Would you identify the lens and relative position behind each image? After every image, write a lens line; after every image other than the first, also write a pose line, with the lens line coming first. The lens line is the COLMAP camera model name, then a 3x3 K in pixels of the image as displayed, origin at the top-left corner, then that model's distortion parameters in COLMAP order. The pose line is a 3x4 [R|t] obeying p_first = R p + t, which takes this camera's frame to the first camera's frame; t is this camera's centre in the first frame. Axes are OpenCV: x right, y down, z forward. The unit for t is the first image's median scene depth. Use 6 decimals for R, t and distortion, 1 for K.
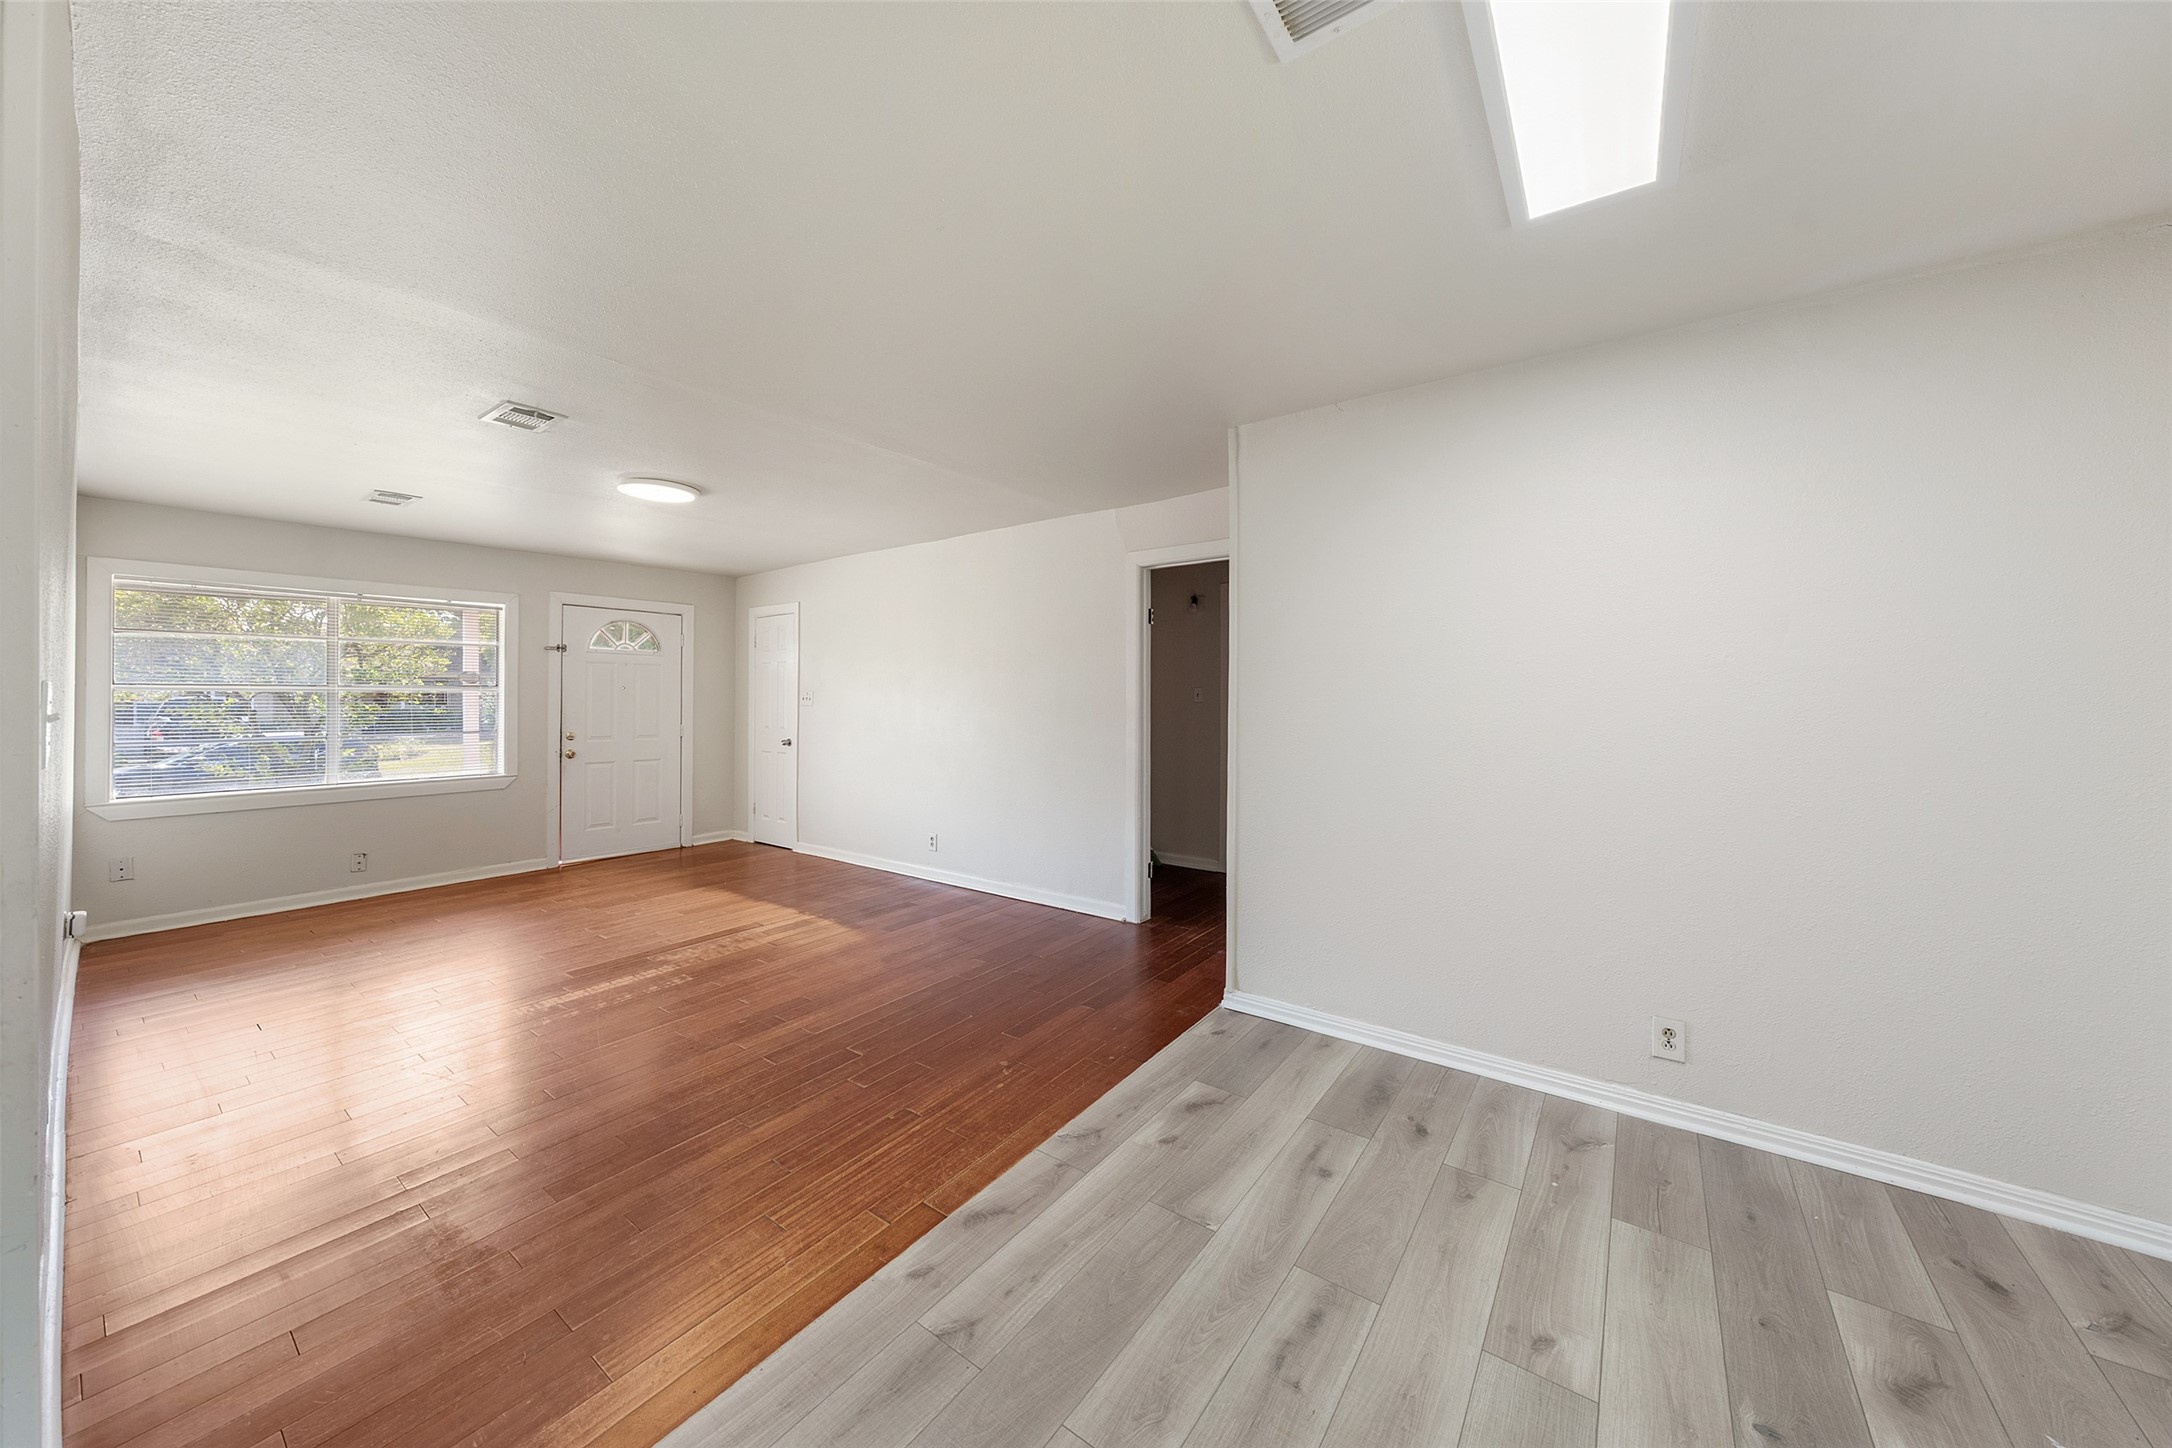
lens RADIAL K [[744.1, 0, 1083.6], [0, 744.1, 709.4], [0, 0, 1]] dist [-0.003323, 0.000628]
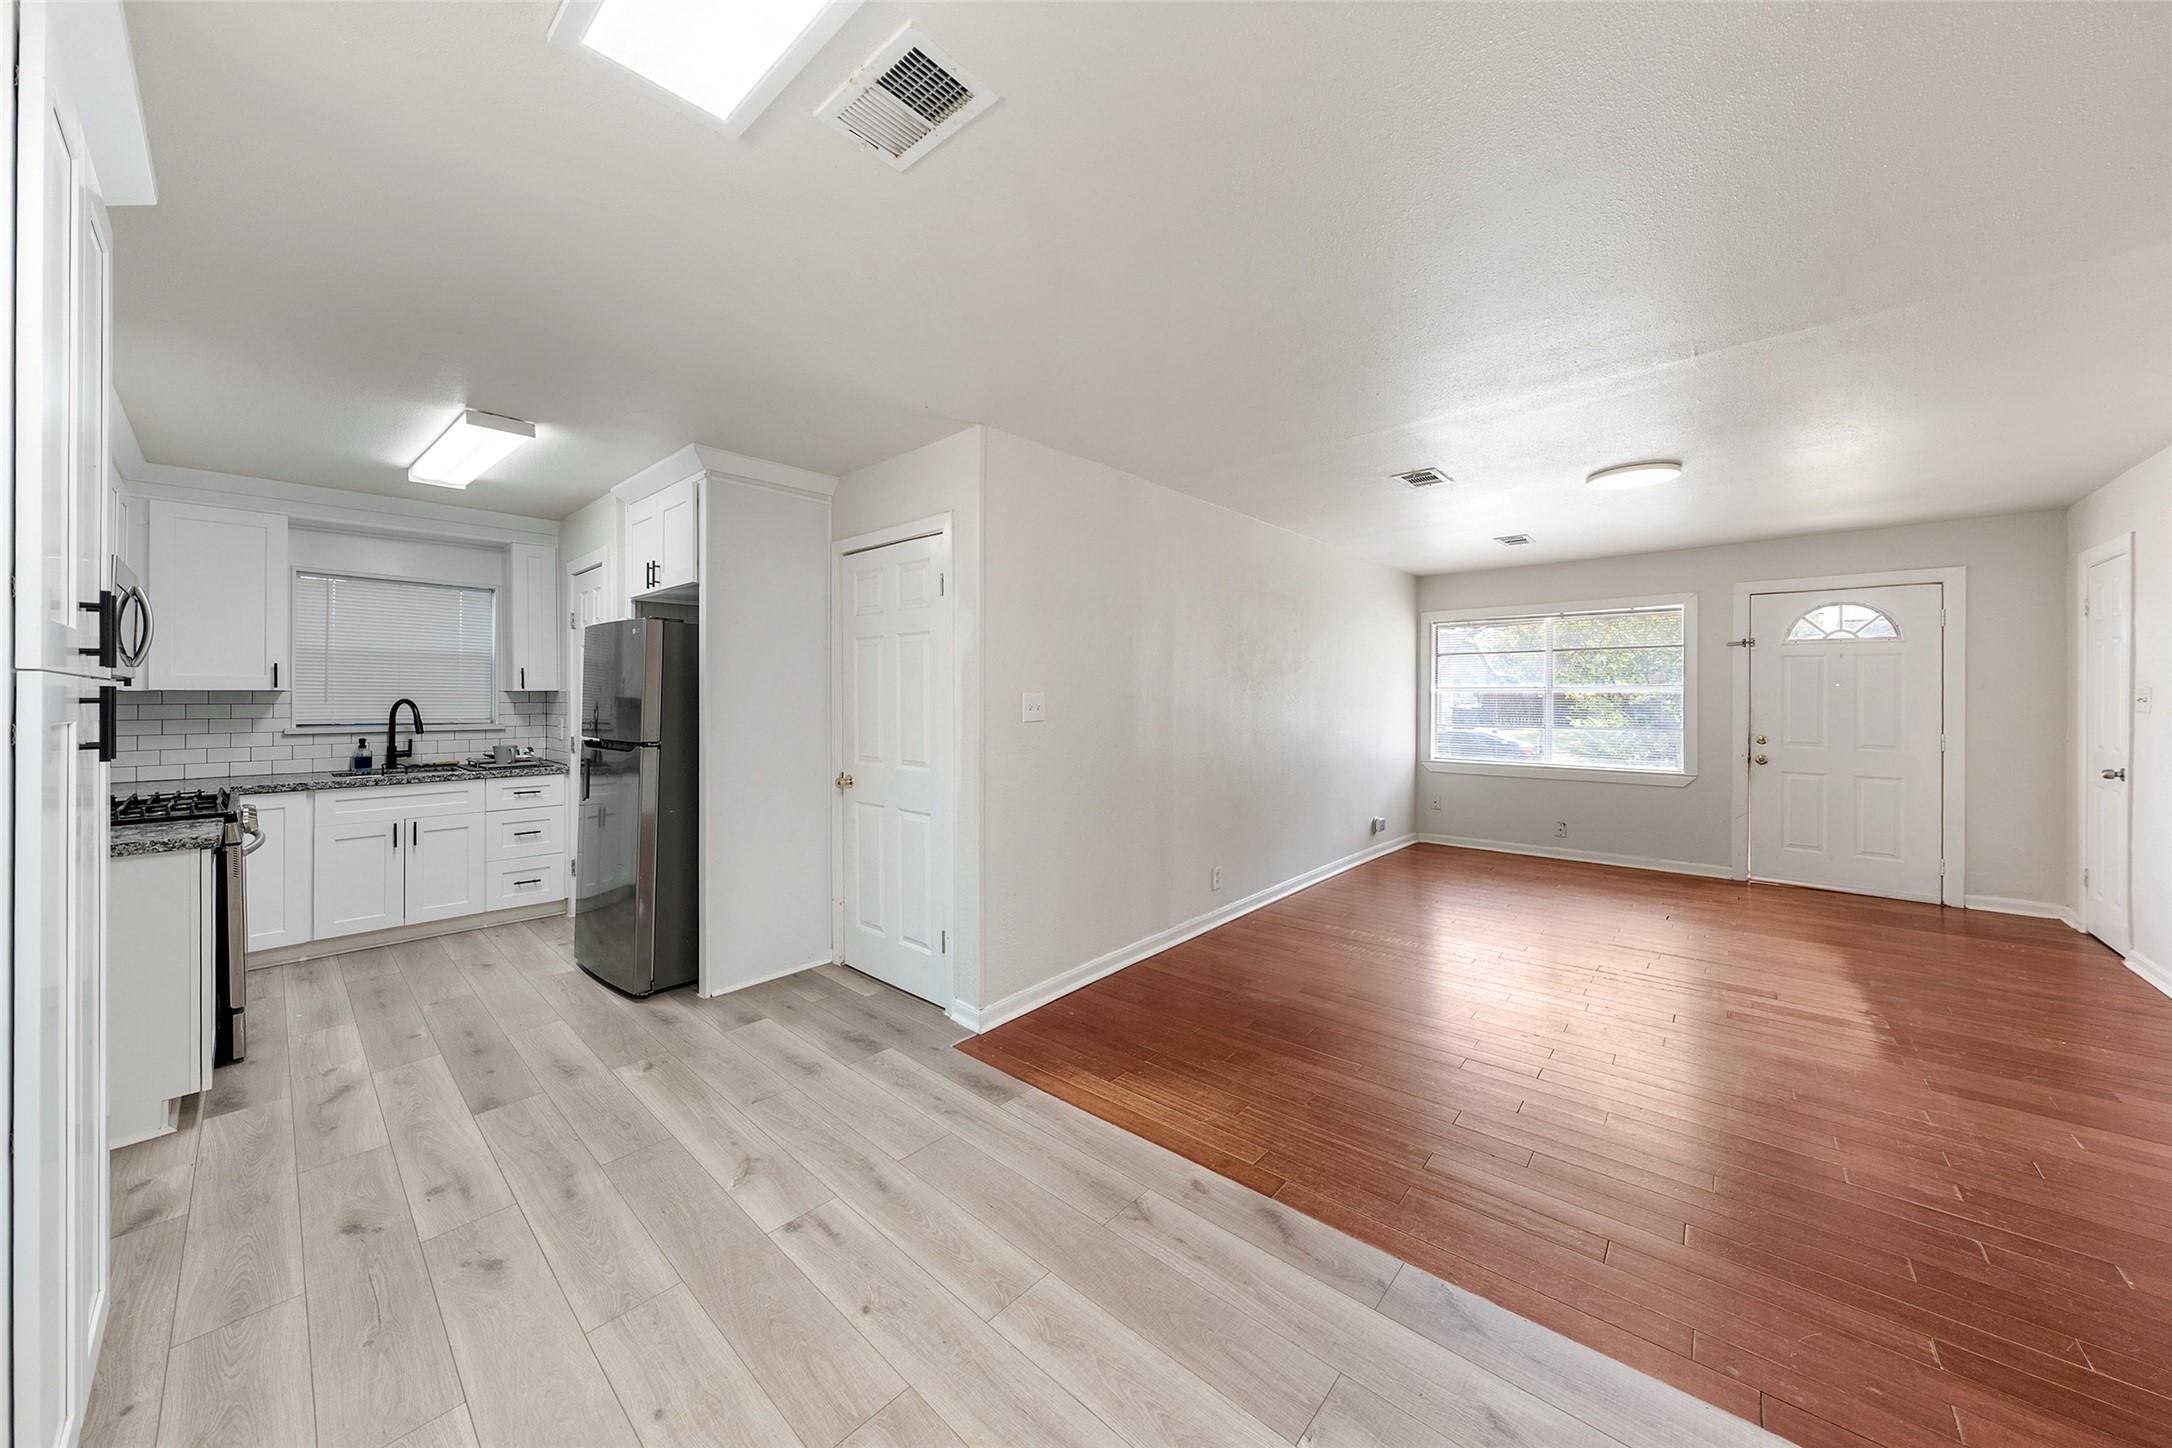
lens RADIAL K [[744.1, 0, 1079.0], [0, 744.1, 691.5], [0, 0, 1]] dist [-0.003323, 0.000628]
pose [[-0.094755, -0.004881, -0.995489, 0.479004], [-0.013581, 0.999901, -0.003610, -0.012489], [0.995408, 0.013178, -0.094812, 0.443291]]
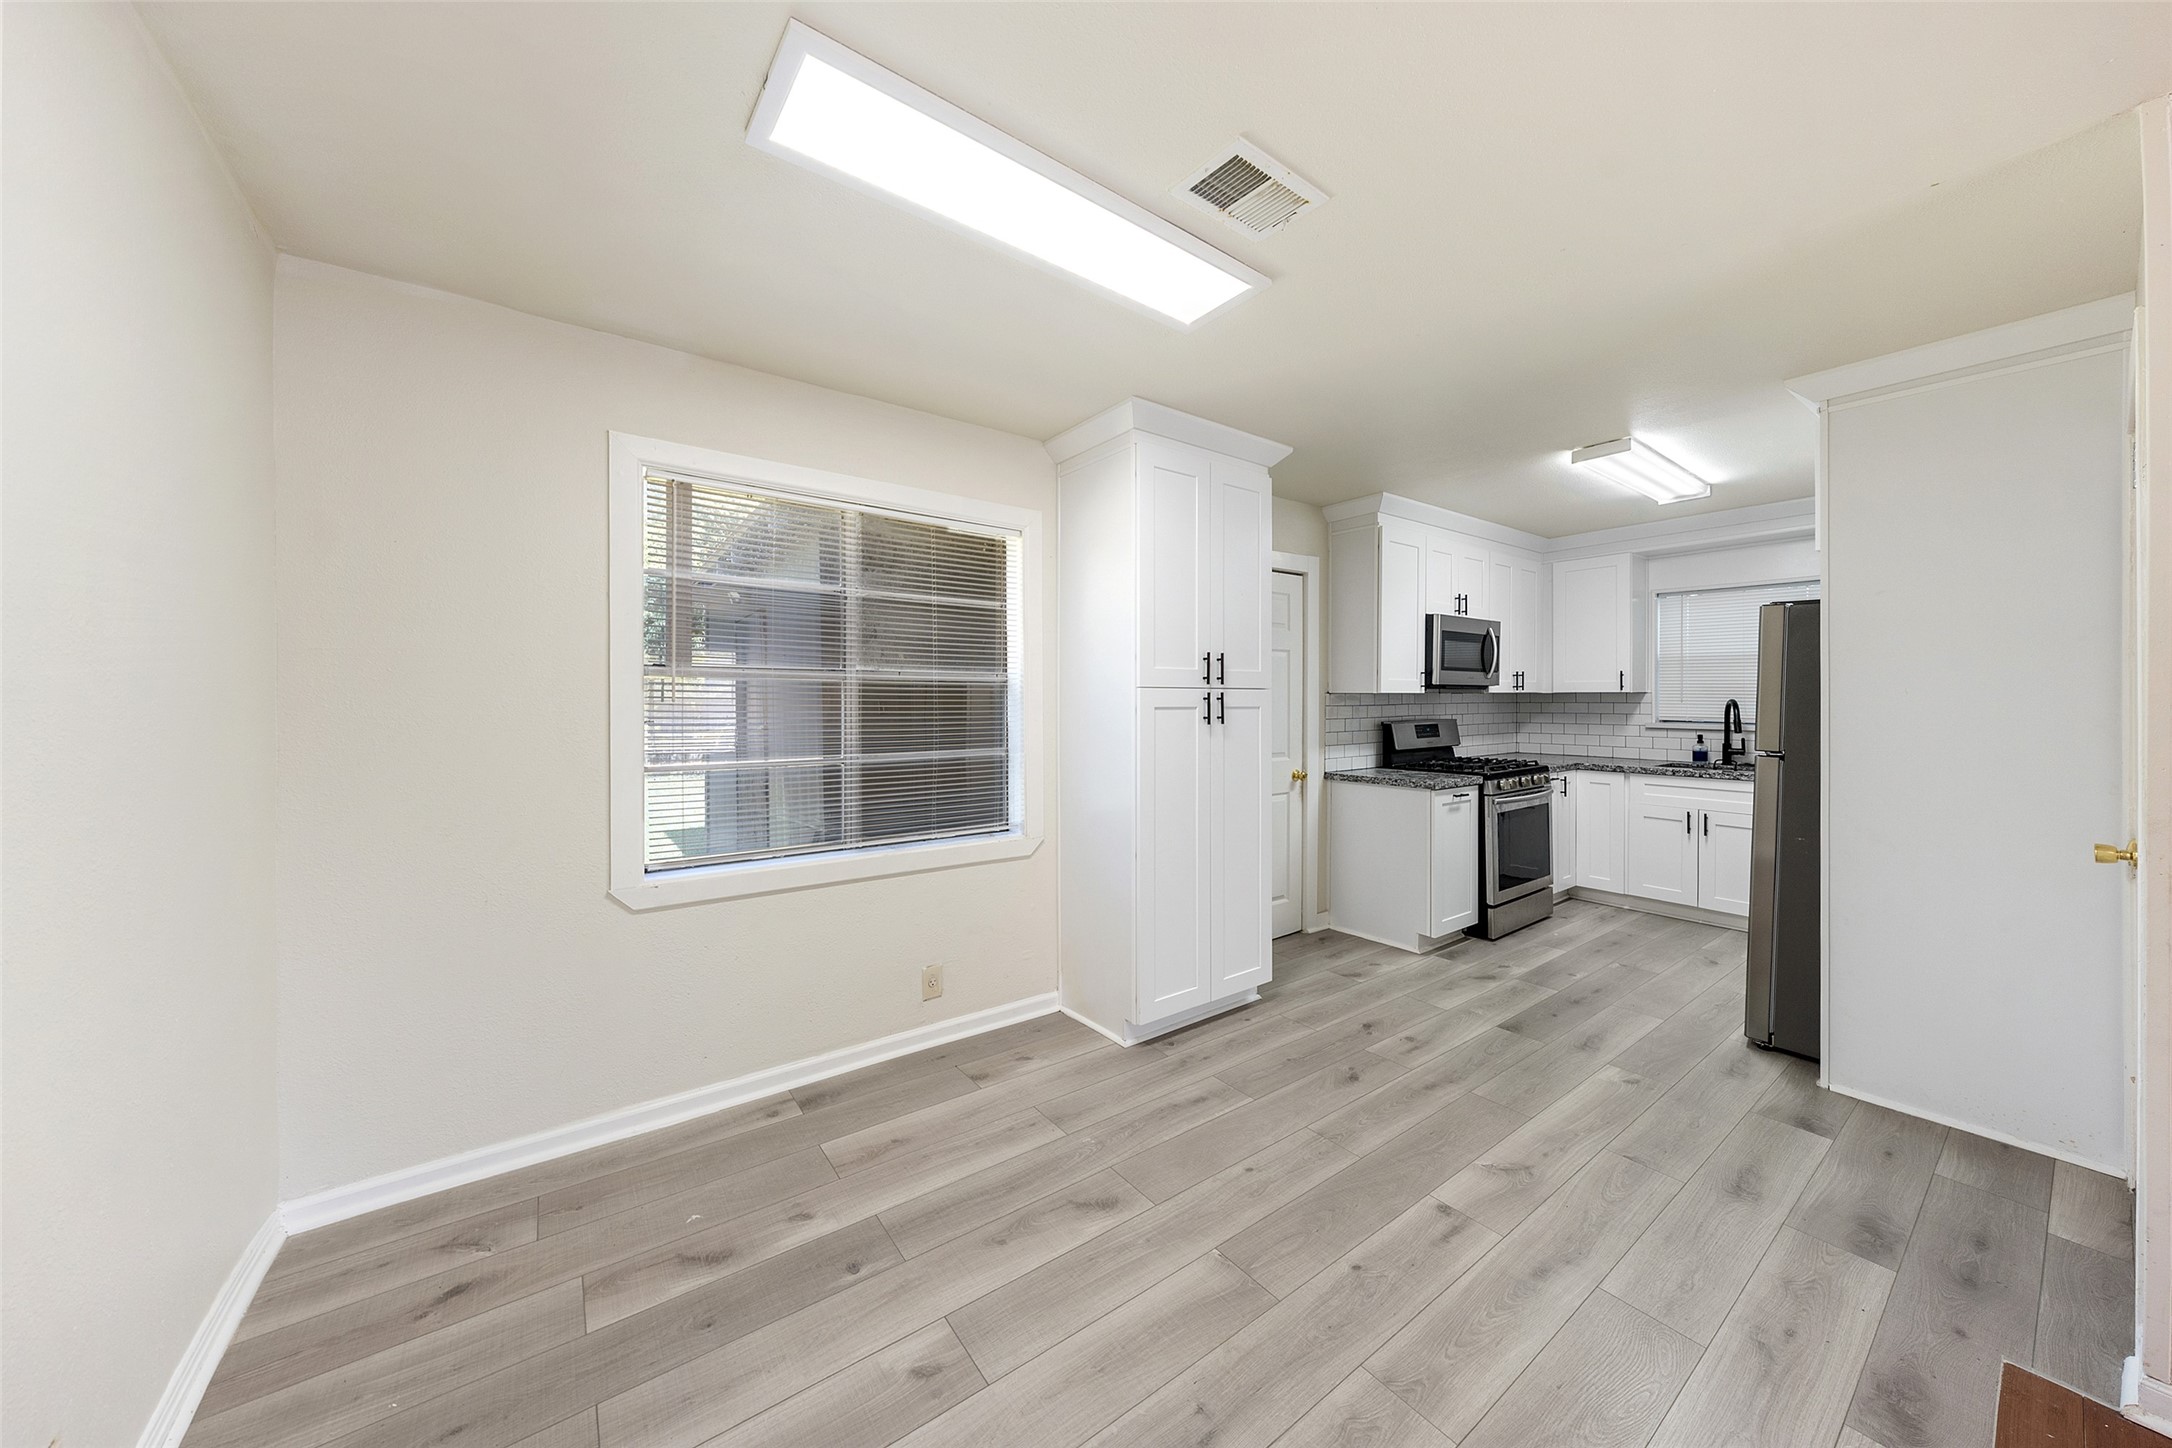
lens RADIAL K [[744.1, 0, 1076.4], [0, 744.1, 702.8], [0, 0, 1]] dist [-0.003323, 0.000628]
pose [[-0.954739, -0.001283, 0.297441, 0.061834], [0.004920, 0.999786, 0.020105, -0.015129], [-0.297404, 0.020658, -0.954528, 0.792828]]
